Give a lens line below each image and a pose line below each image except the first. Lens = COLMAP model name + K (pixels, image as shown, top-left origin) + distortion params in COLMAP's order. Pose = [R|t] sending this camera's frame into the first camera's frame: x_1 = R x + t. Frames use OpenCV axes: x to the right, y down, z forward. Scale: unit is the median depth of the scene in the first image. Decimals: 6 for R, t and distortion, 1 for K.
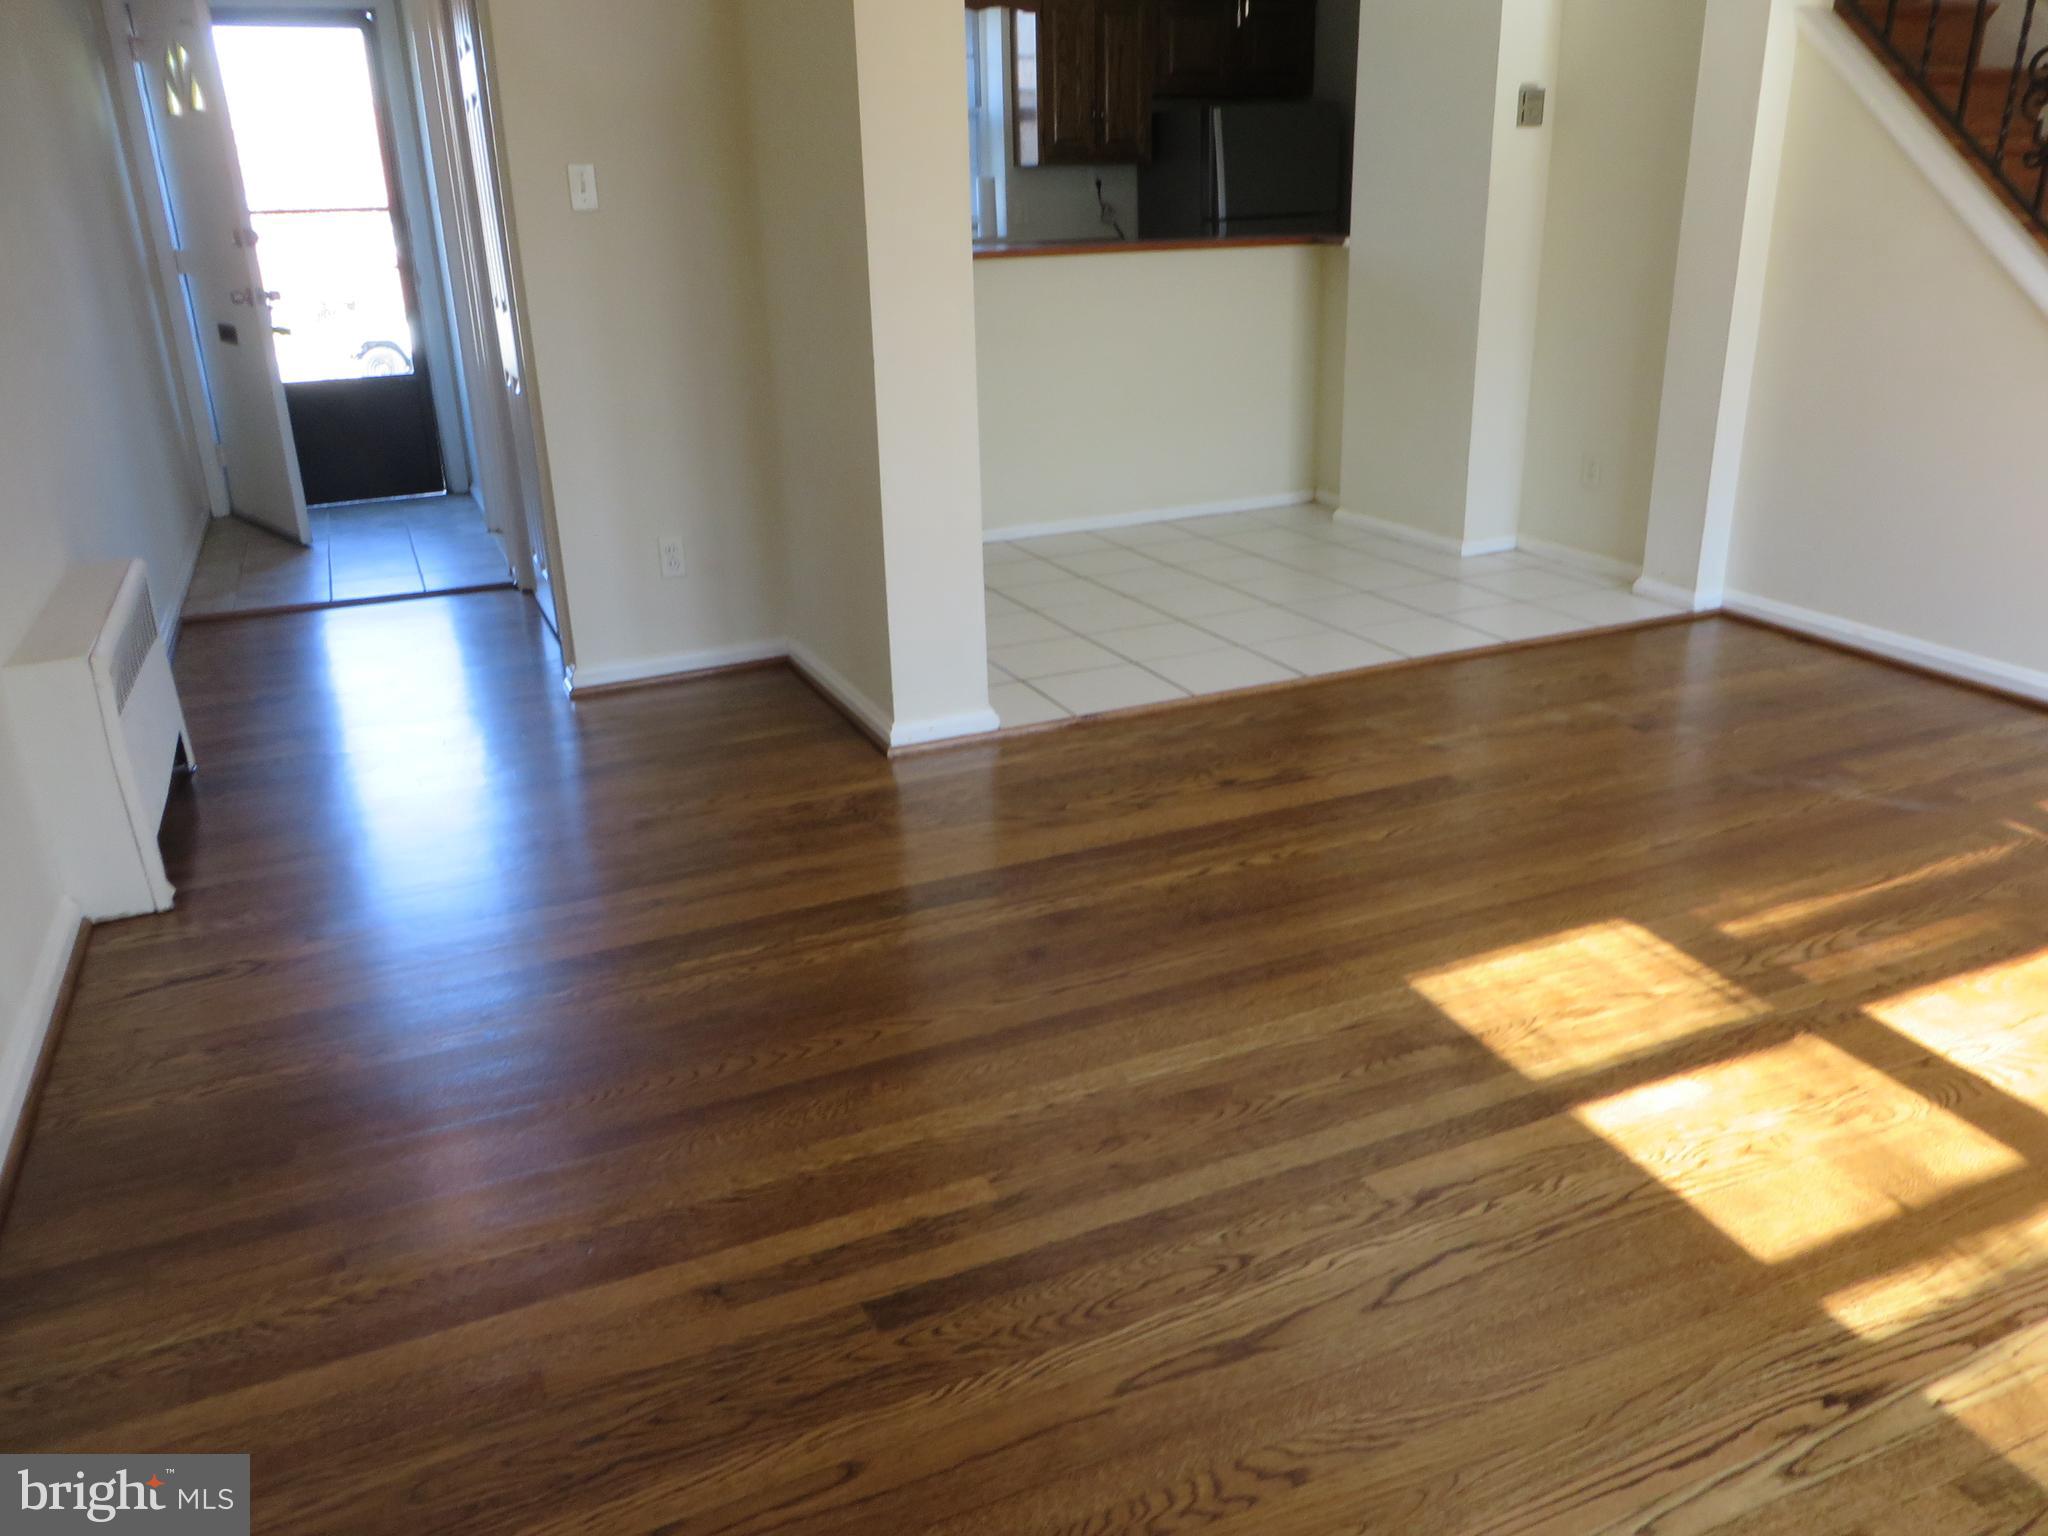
lens RADIAL K [[1527.4, 0, 1019.9], [0, 1527.4, 751.0], [0, 0, 1]] dist [-0.014722, 0.001208]
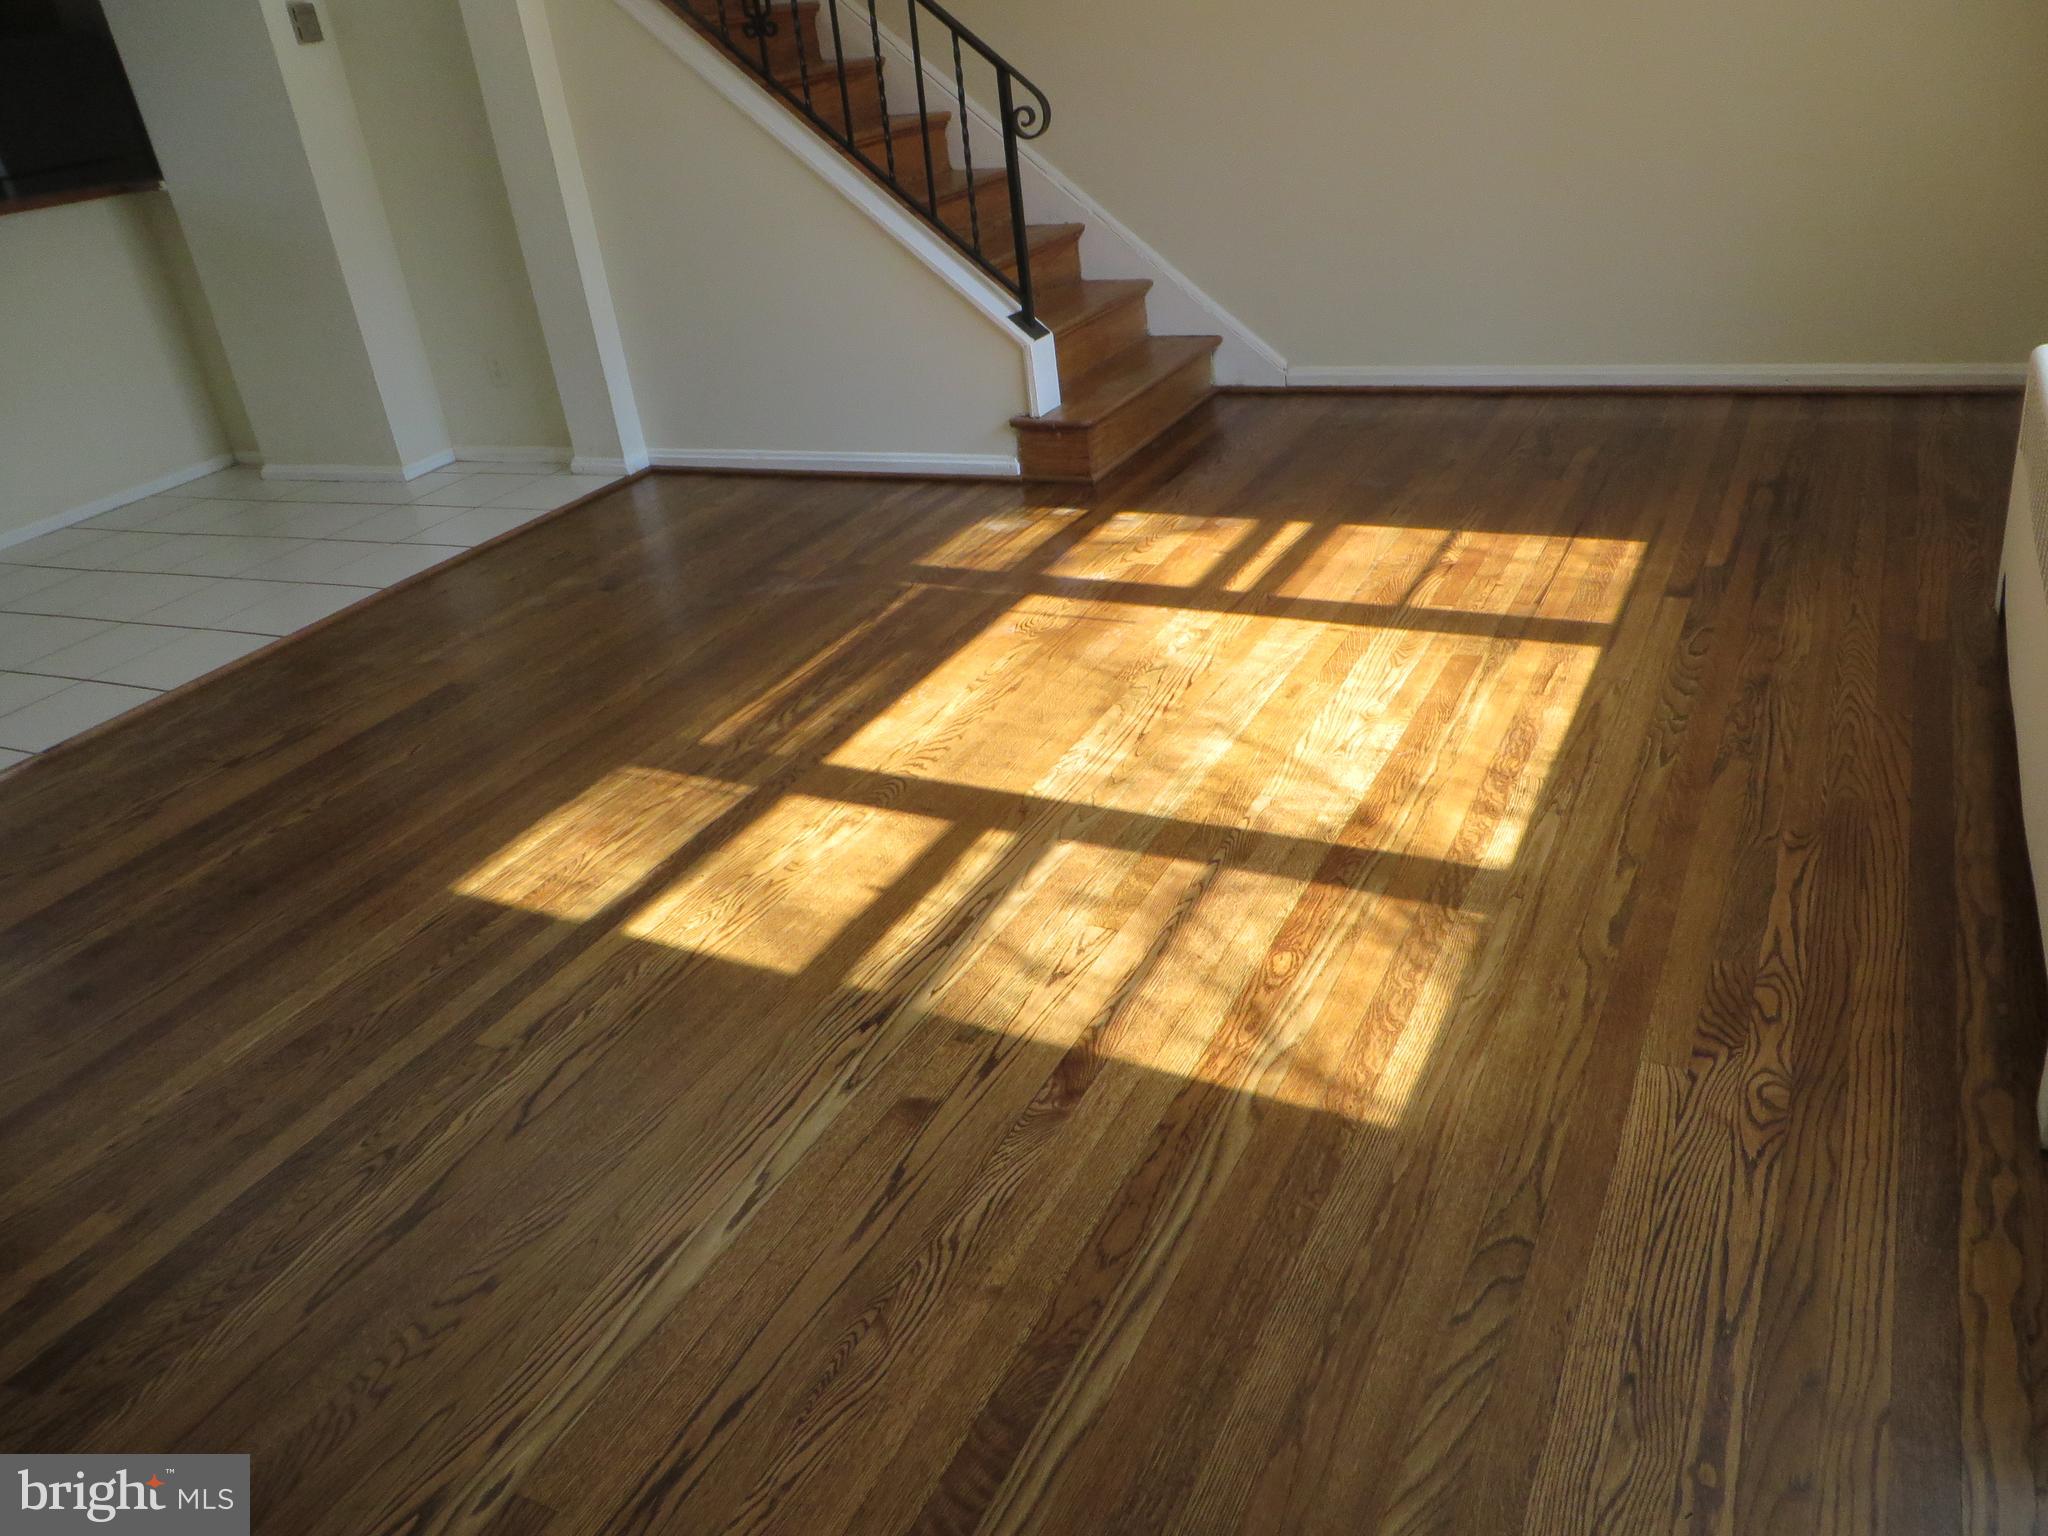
lens RADIAL K [[1527.4, 0, 1023.6], [0, 1527.4, 776.0], [0, 0, 1]] dist [-0.014722, 0.001208]
pose [[0.774928, -0.347636, 0.527860, 0.013782], [0.309213, 0.936905, 0.163081, 0.033493], [-0.551247, 0.036845, 0.833528, -0.106919]]
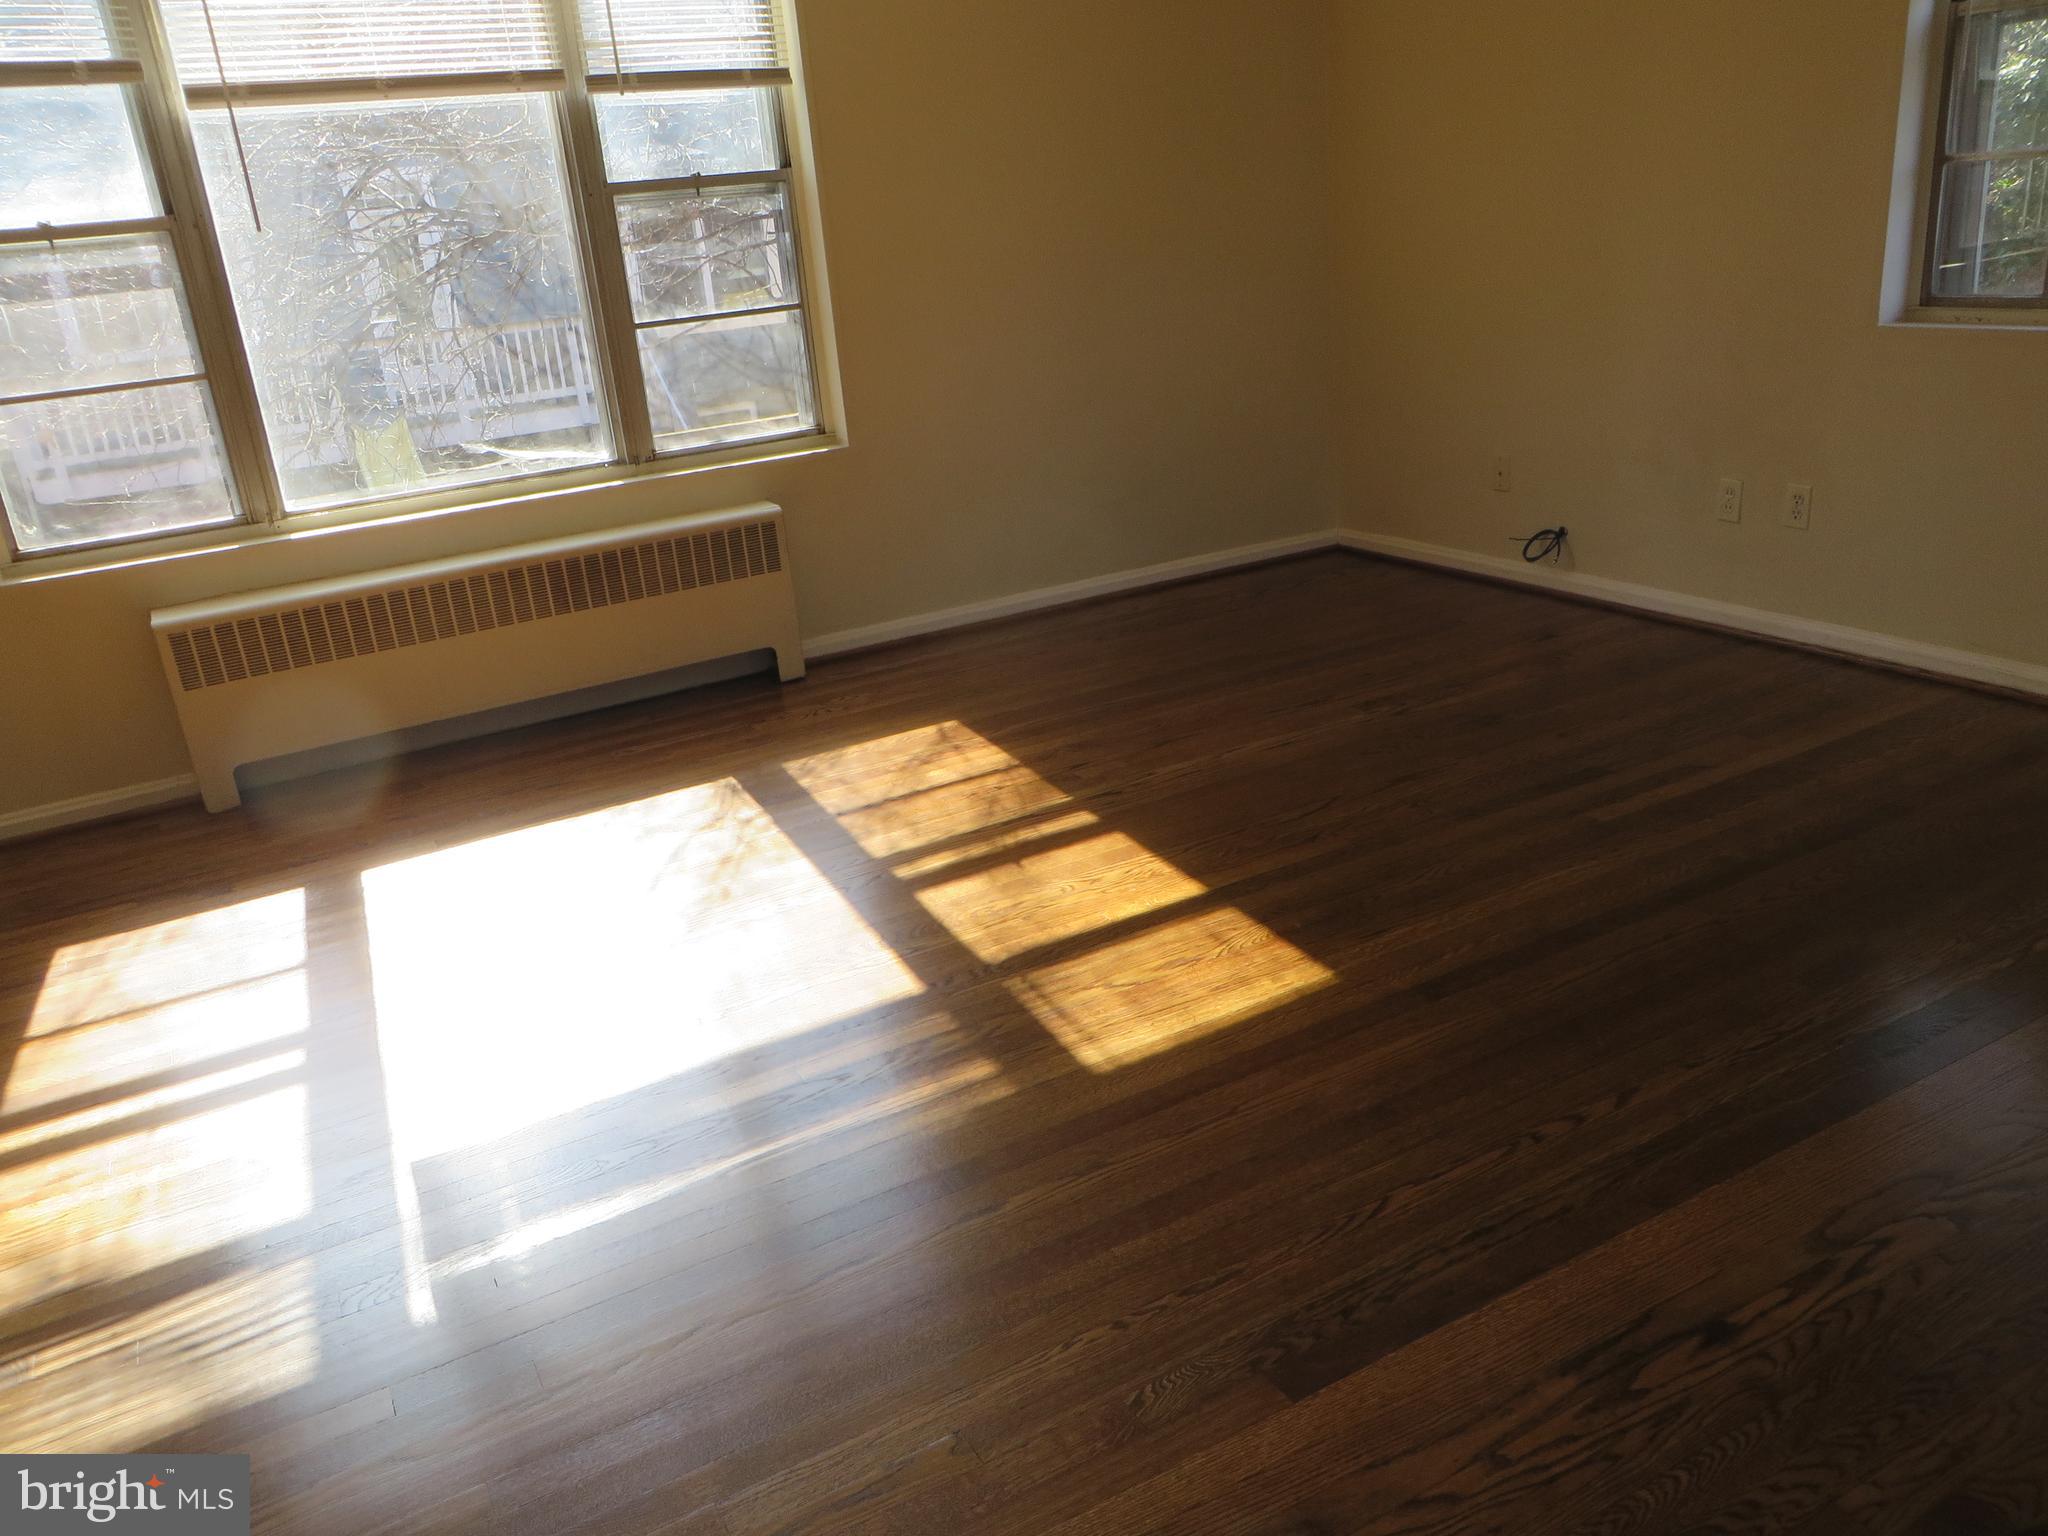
lens RADIAL K [[1527.4, 0, 1021.7], [0, 1527.4, 768.6], [0, 0, 1]] dist [-0.014722, 0.001208]
pose [[-0.989495, 0.139110, -0.039351, 0.449562], [0.080205, 0.754695, 0.651154, -0.587730], [0.120280, 0.641158, -0.757925, 1.545439]]
